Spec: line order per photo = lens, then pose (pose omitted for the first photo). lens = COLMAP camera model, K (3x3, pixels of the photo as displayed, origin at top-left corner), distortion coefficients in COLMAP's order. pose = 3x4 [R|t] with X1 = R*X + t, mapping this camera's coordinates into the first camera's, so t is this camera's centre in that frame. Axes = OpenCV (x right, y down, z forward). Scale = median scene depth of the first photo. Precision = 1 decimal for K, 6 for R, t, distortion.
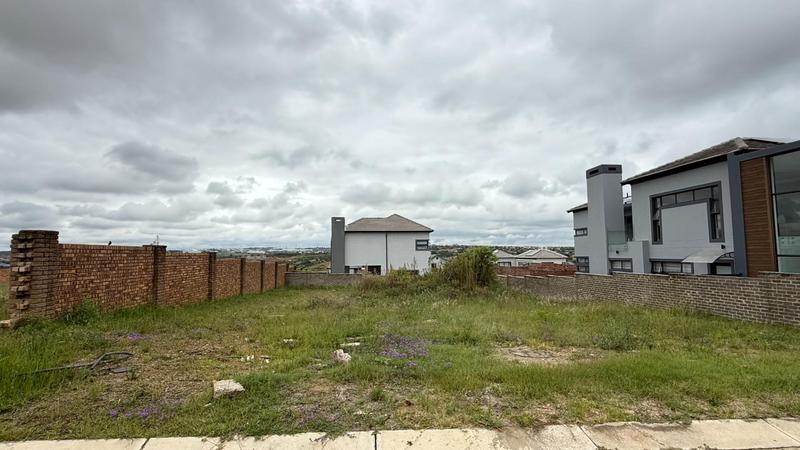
lens RADIAL K [[393.6, 0, 400.0], [0, 393.6, 225.0], [0, 0, 1]] dist [0.002250, 0.000144]
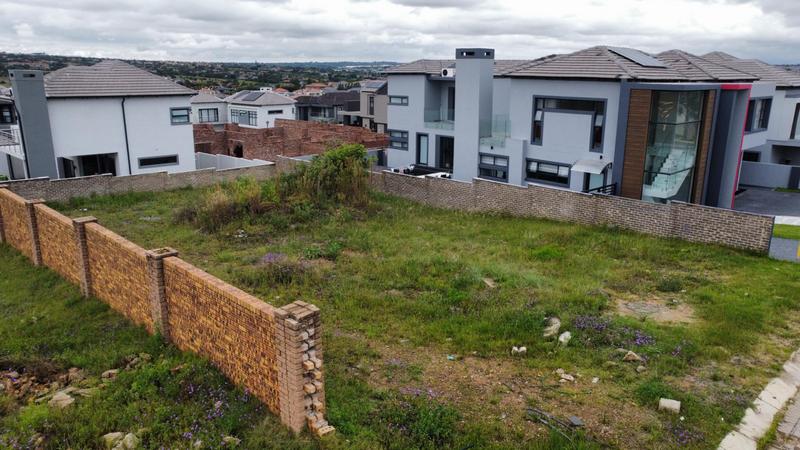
lens RADIAL K [[593.0, 0, 403.4], [0, 593.0, 223.9], [0, 0, 1]] dist [-0.172753, 0.212979]
pose [[0.772750, -0.144717, 0.617993, -0.698239], [-0.064238, 0.950829, 0.302982, -0.233860], [-0.631452, -0.273828, 0.725456, 0.074250]]
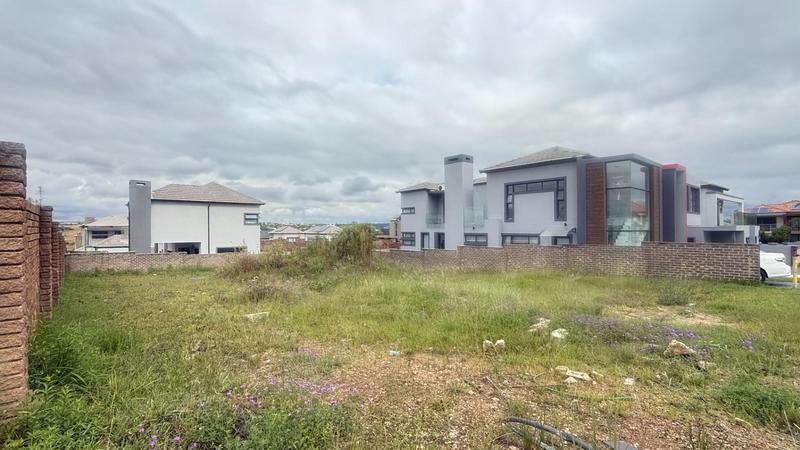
lens RADIAL K [[371.0, 0, 400.0], [0, 371.0, 225.0], [0, 0, 1]] dist [-0.016911, -0.000114]
pose [[0.816442, 0.013133, 0.577278, -0.397430], [-0.047608, 0.997869, 0.044631, 0.026075], [-0.575461, -0.063921, 0.815327, 0.270766]]
